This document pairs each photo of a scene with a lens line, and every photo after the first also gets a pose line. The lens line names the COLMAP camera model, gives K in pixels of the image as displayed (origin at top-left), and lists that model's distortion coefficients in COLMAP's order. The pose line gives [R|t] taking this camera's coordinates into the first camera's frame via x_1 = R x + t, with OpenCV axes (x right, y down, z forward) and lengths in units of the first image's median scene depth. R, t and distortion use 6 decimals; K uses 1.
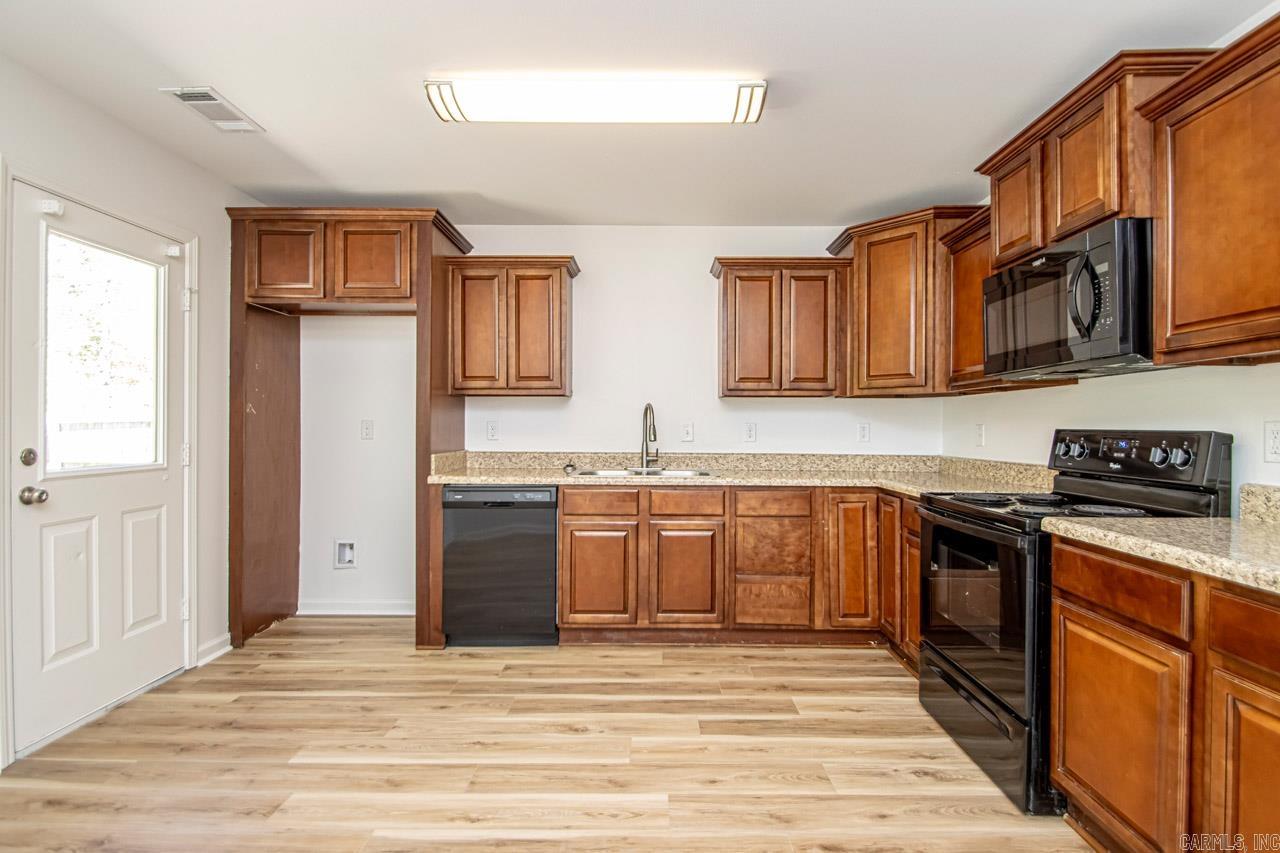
lens RADIAL K [[604.9, 0, 643.6], [0, 604.9, 430.2], [0, 0, 1]] dist [0.023368, -0.021348]
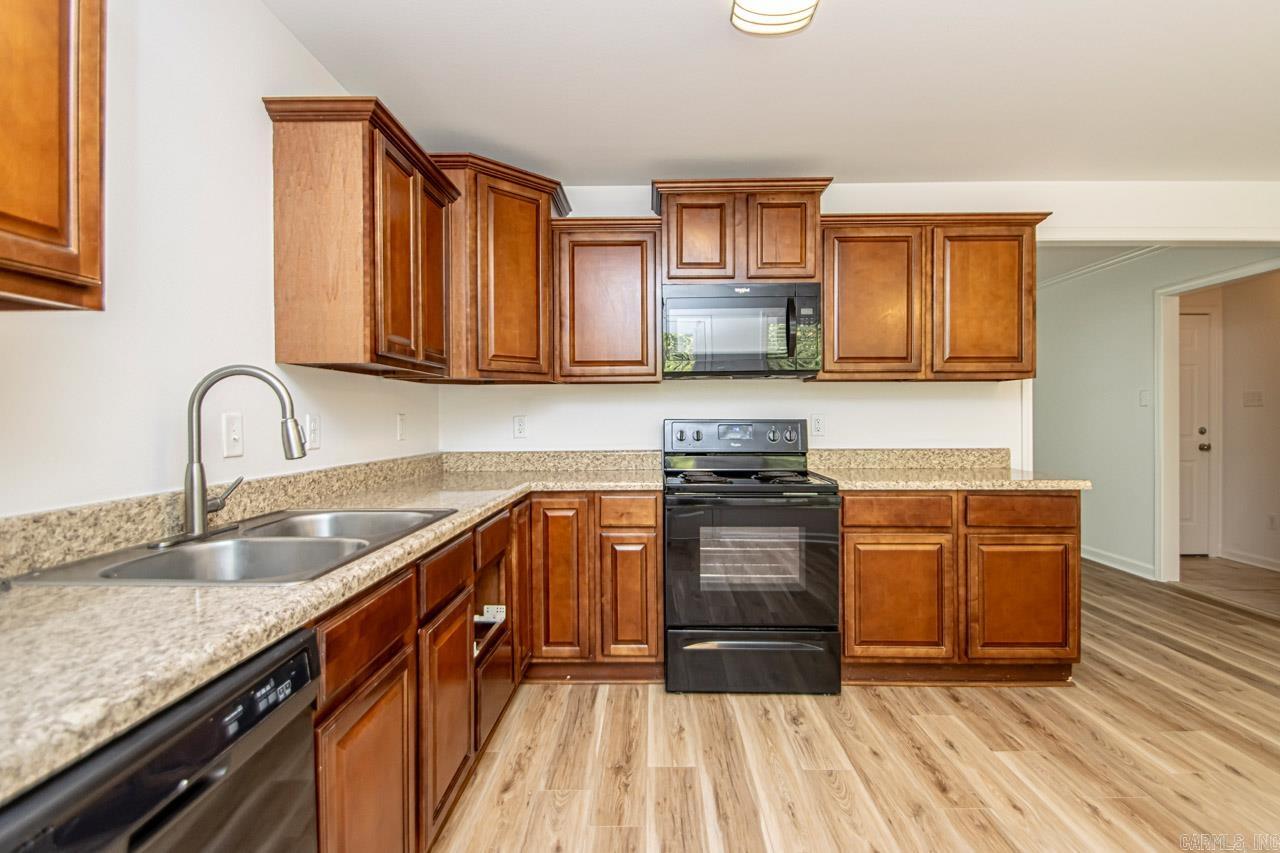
lens RADIAL K [[618.3, 0, 639.7], [0, 618.3, 416.4], [0, 0, 1]] dist [0.024534, -0.023901]
pose [[-0.003021, -0.006176, 0.999976, -0.457416], [0.011270, 0.999917, 0.006210, -0.012613], [-0.999932, 0.011289, -0.002951, 0.837409]]
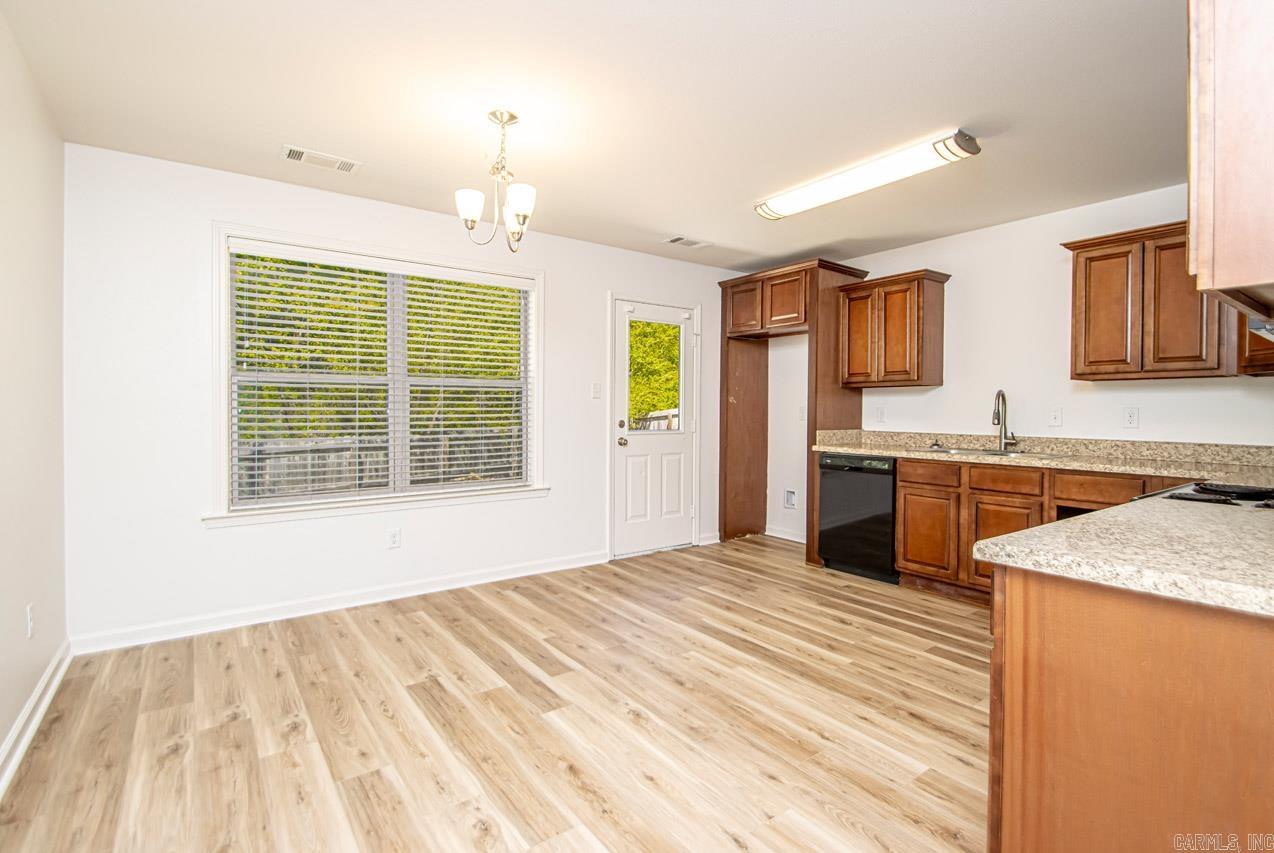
lens RADIAL K [[595.1, 0, 662.7], [0, 595.1, 425.2], [0, 0, 1]] dist [0.021049, -0.020254]
pose [[0.615029, 0.019648, -0.788259, 0.540911], [-0.009334, 0.999801, 0.017638, 0.006084], [0.788449, -0.003491, 0.615090, -0.149764]]
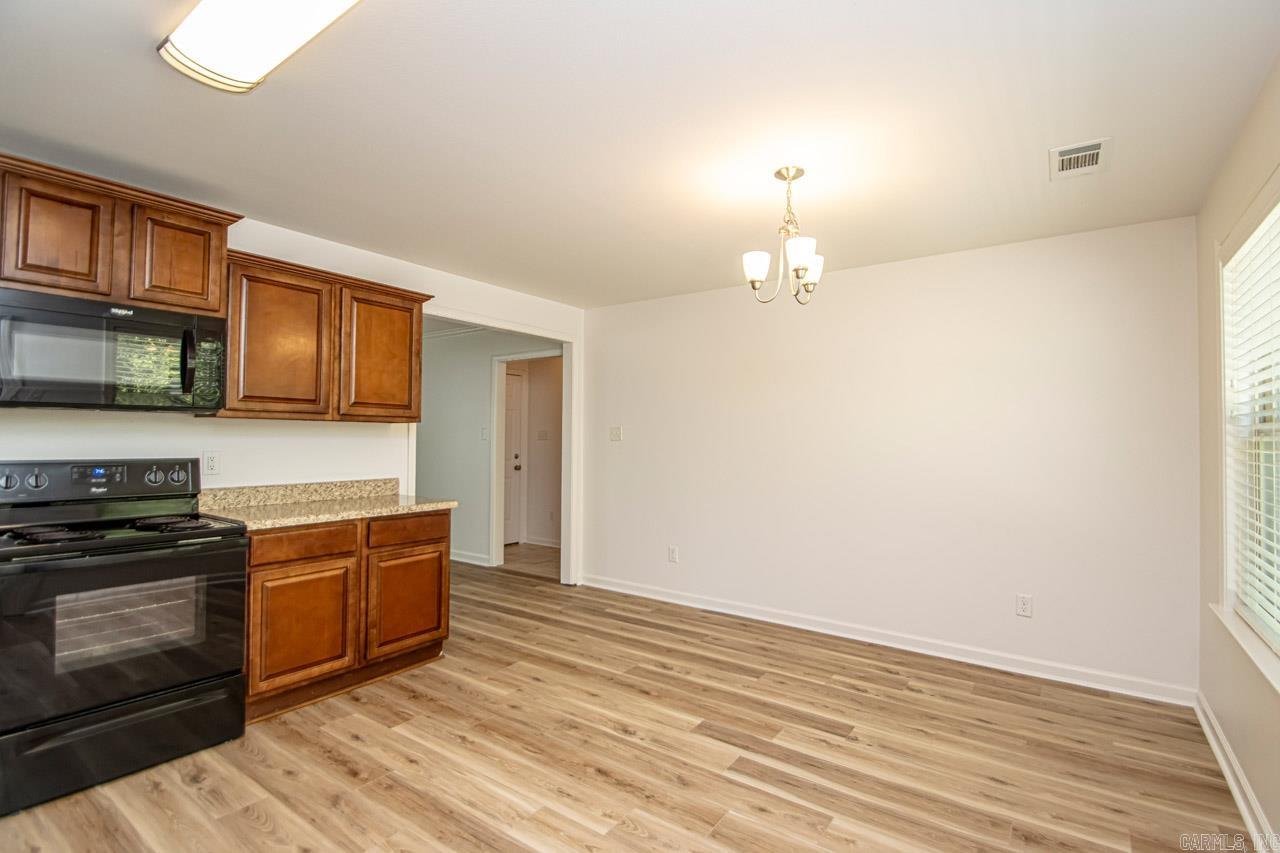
lens RADIAL K [[597.9, 0, 665.8], [0, 597.9, 425.1], [0, 0, 1]] dist [0.021049, -0.020254]
pose [[-0.836914, -0.000152, 0.547334, -0.540363], [-0.007318, 0.999914, -0.010911, -0.043016], [-0.547286, -0.013137, -0.836843, 0.938390]]
